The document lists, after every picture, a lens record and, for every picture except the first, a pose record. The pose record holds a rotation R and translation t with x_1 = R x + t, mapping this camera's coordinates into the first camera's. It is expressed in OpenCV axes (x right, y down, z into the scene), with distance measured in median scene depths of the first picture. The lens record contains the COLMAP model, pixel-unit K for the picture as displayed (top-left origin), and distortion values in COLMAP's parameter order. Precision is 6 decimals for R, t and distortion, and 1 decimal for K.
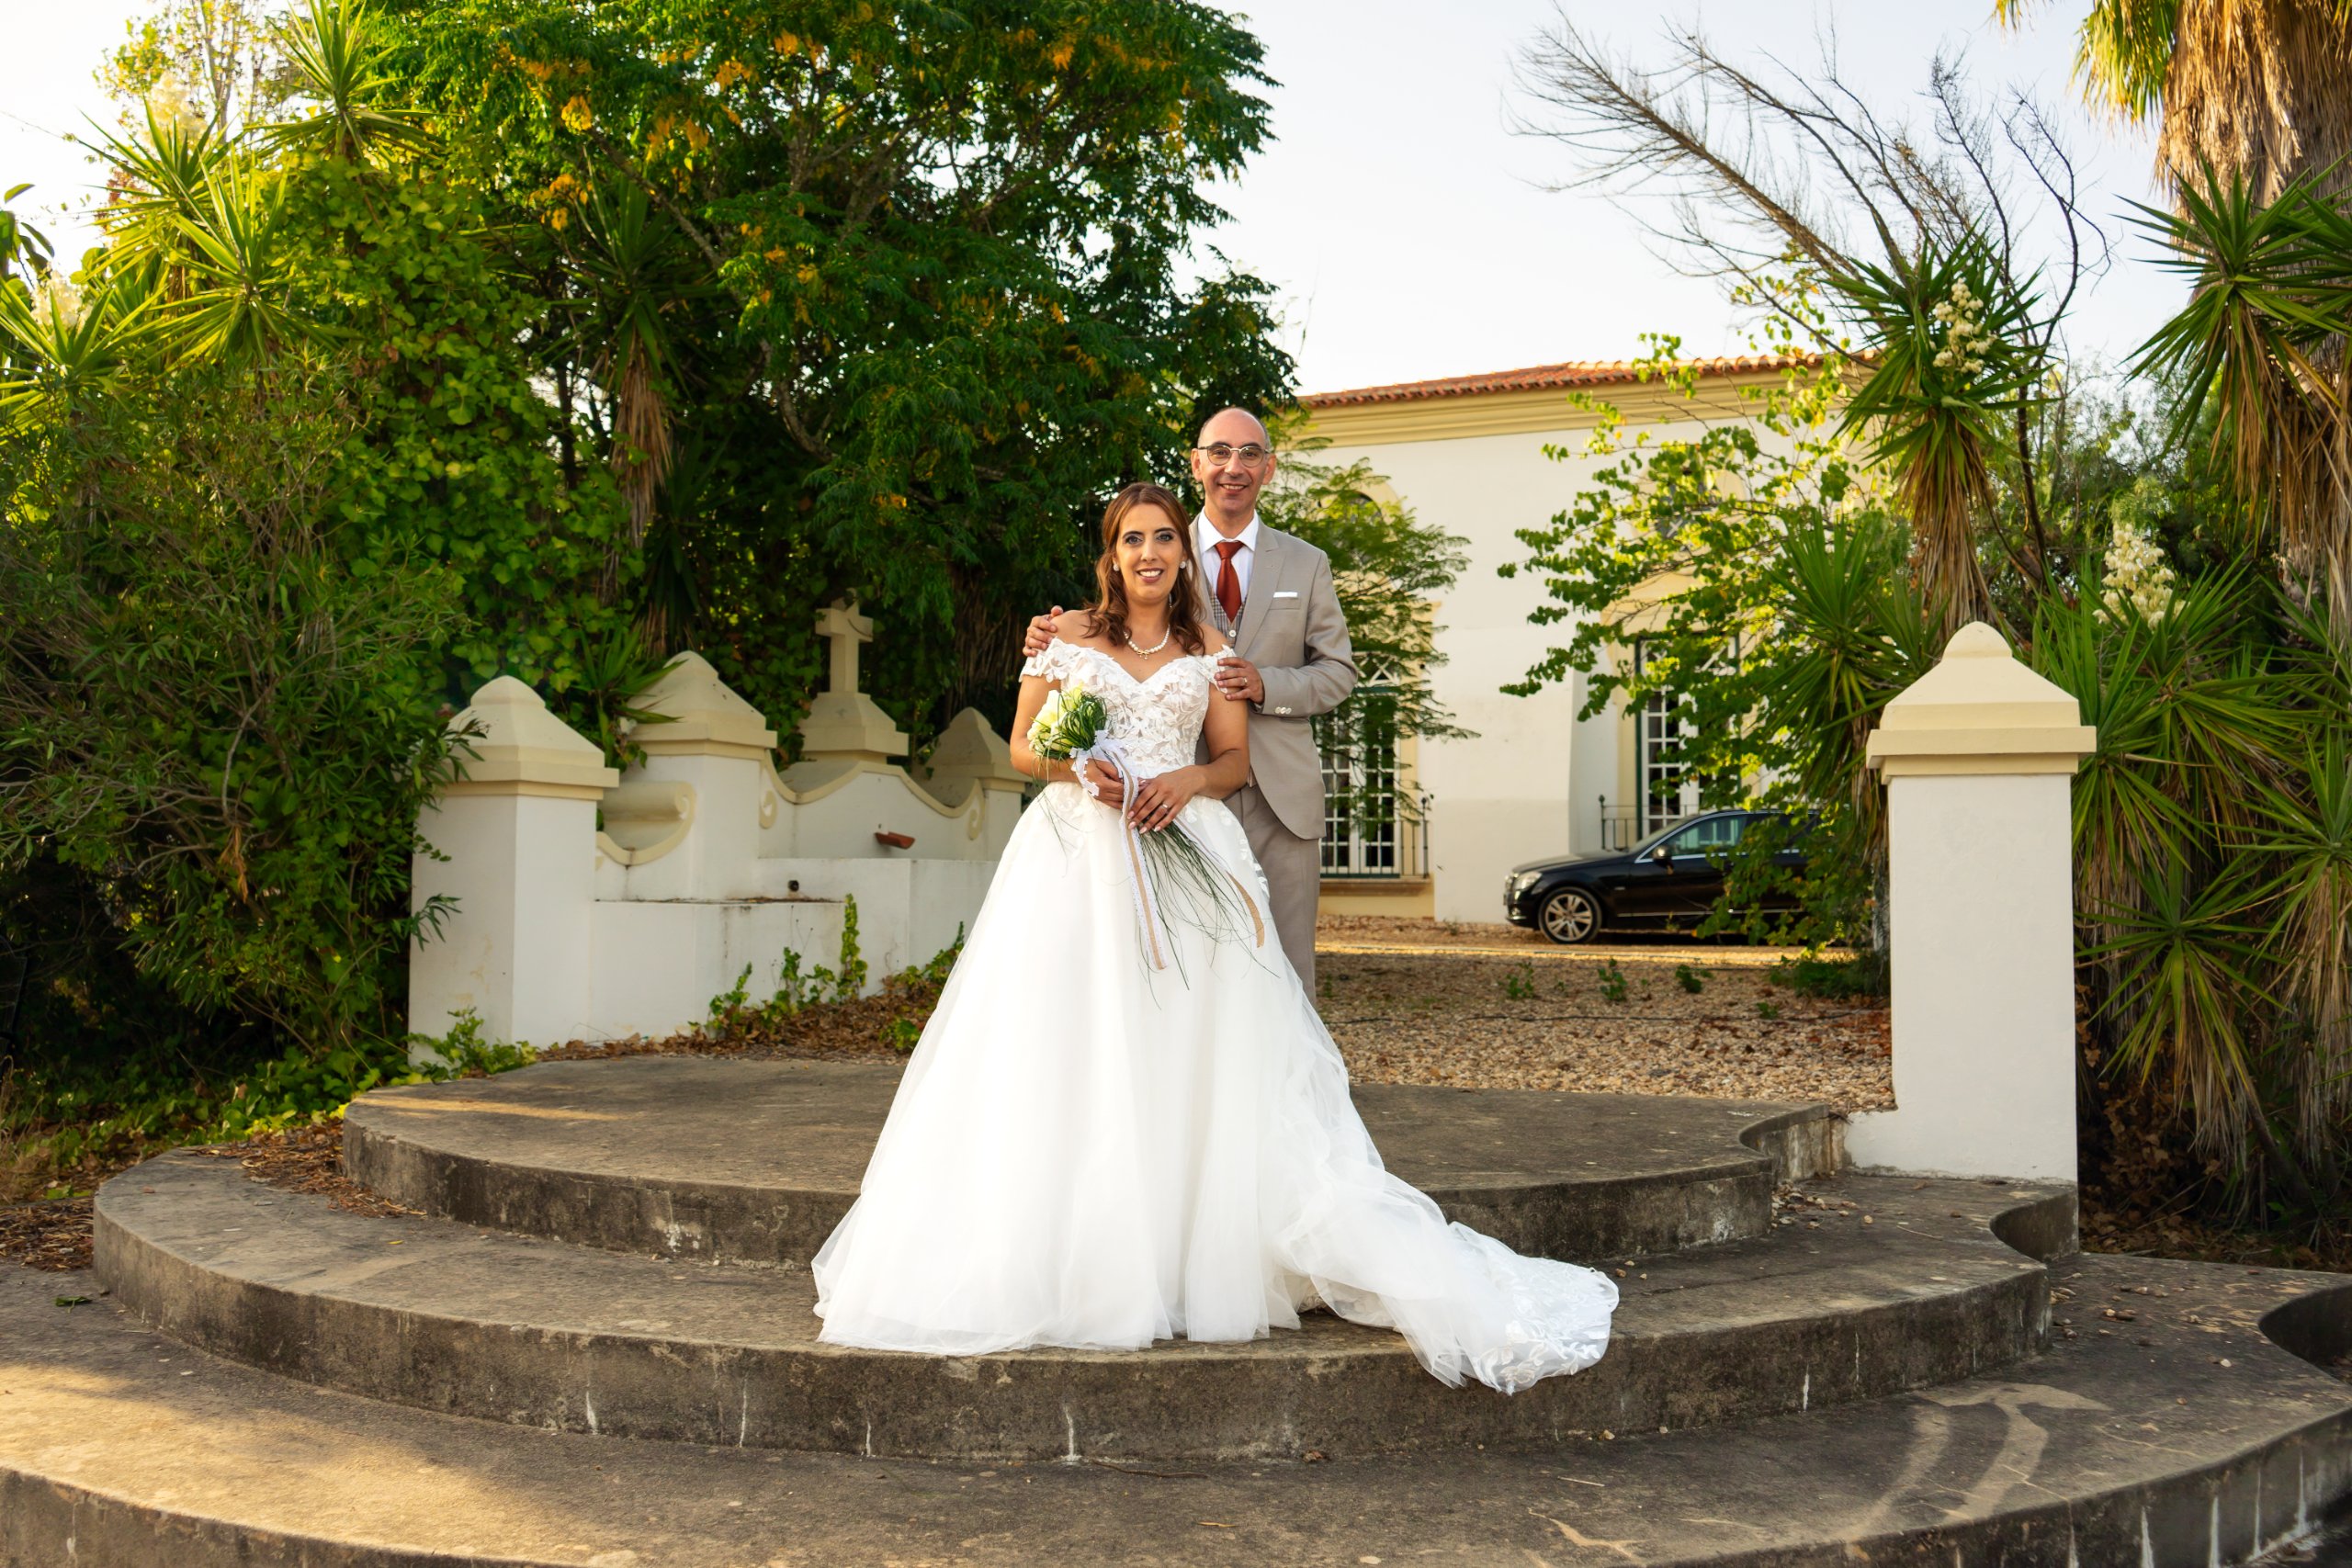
lens RADIAL K [[1910.7, 0, 1176.0], [0, 1910.7, 784.0], [0, 0, 1]] dist [0.003013, 0.002630]
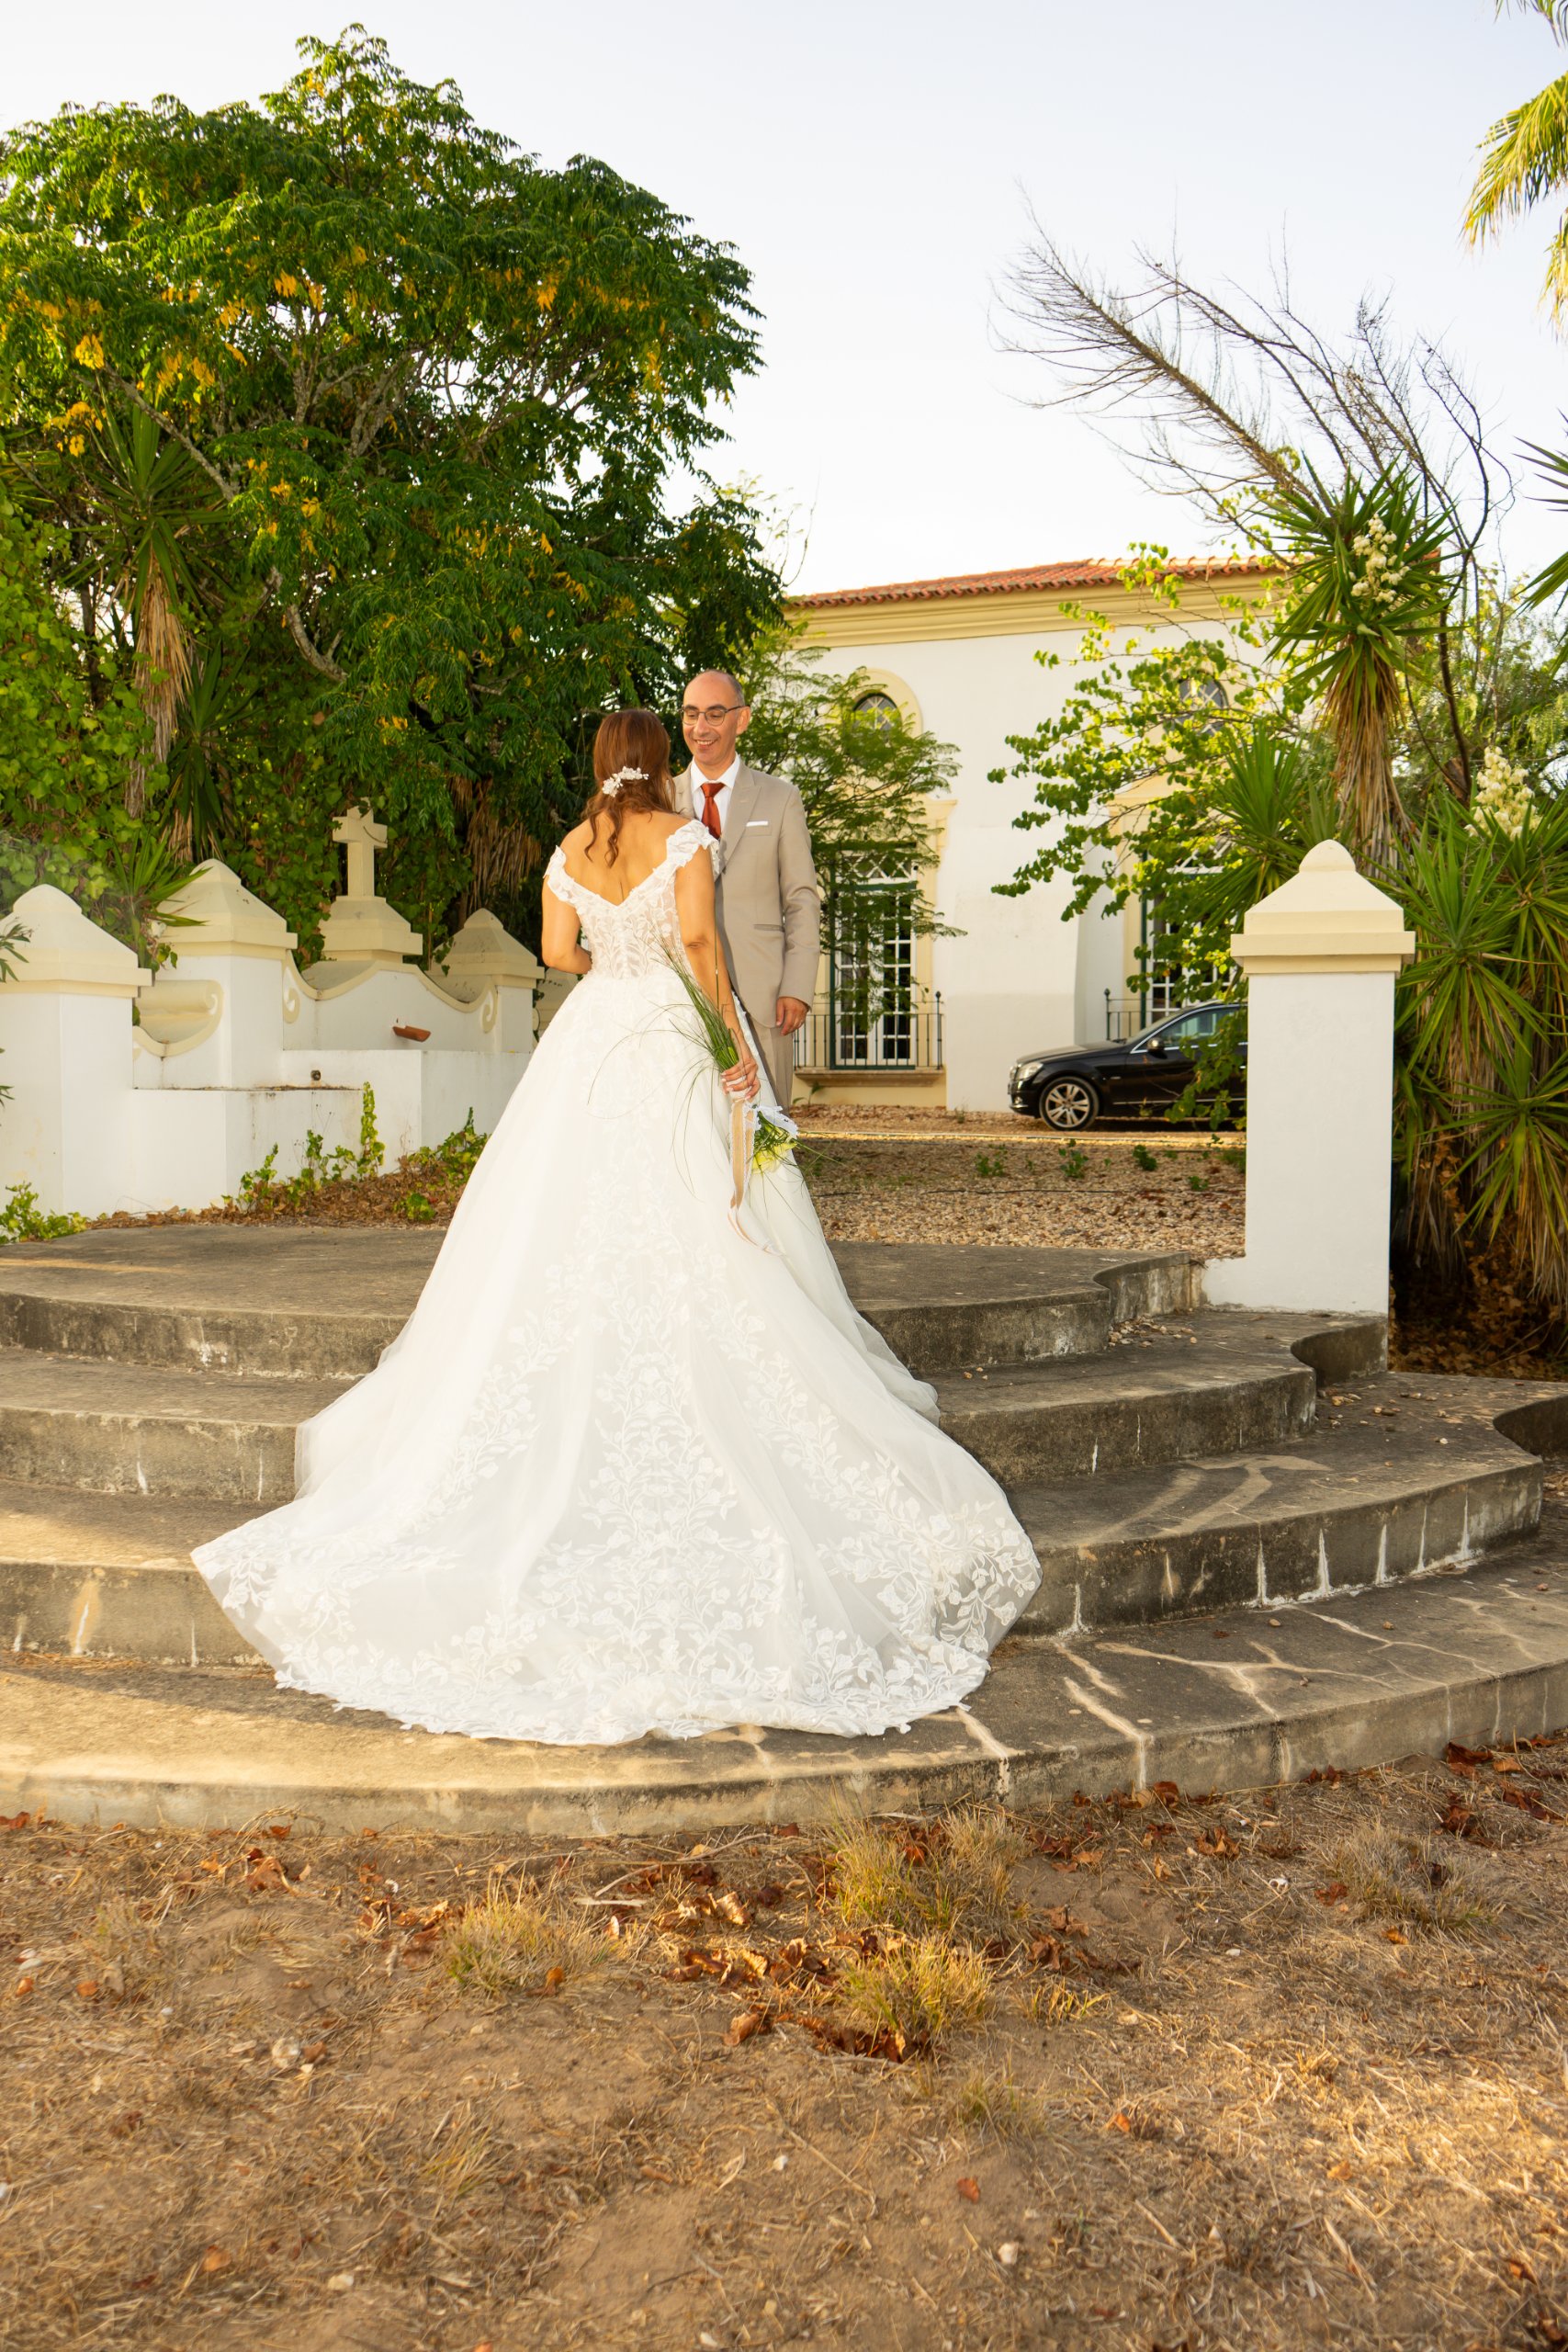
lens RADIAL K [[1909.9, 0, 784.0], [0, 1909.9, 1176.0], [0, 0, 1]] dist [-0.000884, -0.003061]
pose [[0.999505, -0.005614, 0.030945, 0.036288], [0.002391, 0.994656, 0.103216, -0.001845], [-0.031359, -0.103091, 0.994177, -0.111846]]
